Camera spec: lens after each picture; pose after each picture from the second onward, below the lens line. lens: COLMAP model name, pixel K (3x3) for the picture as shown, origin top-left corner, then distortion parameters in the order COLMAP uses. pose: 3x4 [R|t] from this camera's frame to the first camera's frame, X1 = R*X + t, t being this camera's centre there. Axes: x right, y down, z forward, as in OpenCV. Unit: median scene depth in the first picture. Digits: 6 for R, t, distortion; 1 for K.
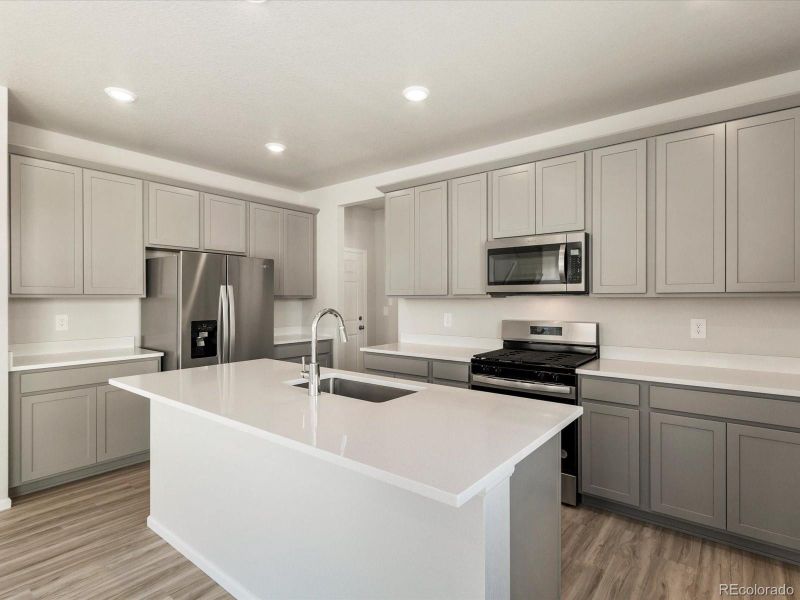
lens RADIAL K [[406.9, 0, 399.3], [0, 406.9, 300.3], [0, 0, 1]] dist [0.012623, -0.001397]
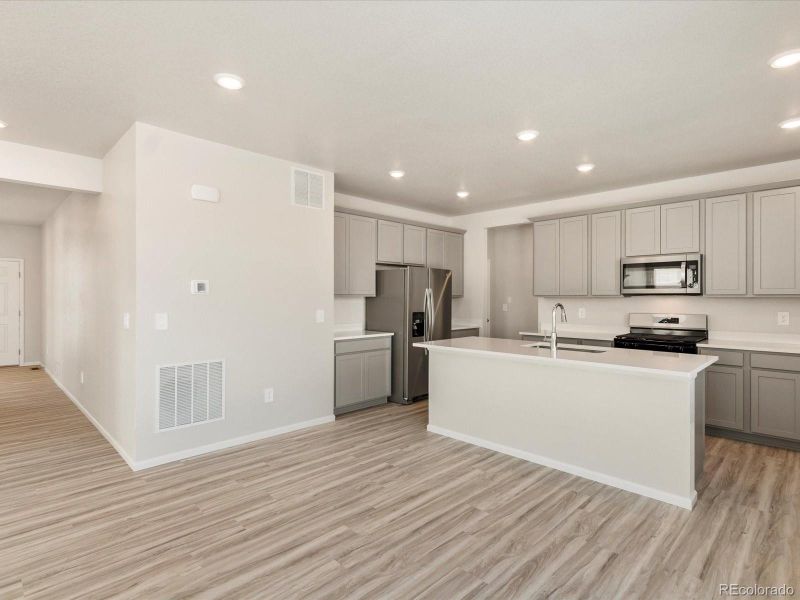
lens RADIAL K [[406.9, 0, 399.8], [0, 406.9, 297.7], [0, 0, 1]] dist [0.012623, -0.001397]
pose [[0.994339, 0.003144, -0.106203, -0.487565], [-0.003620, 0.999984, -0.004291, 0.005249], [0.106188, 0.004651, 0.994335, -0.619716]]
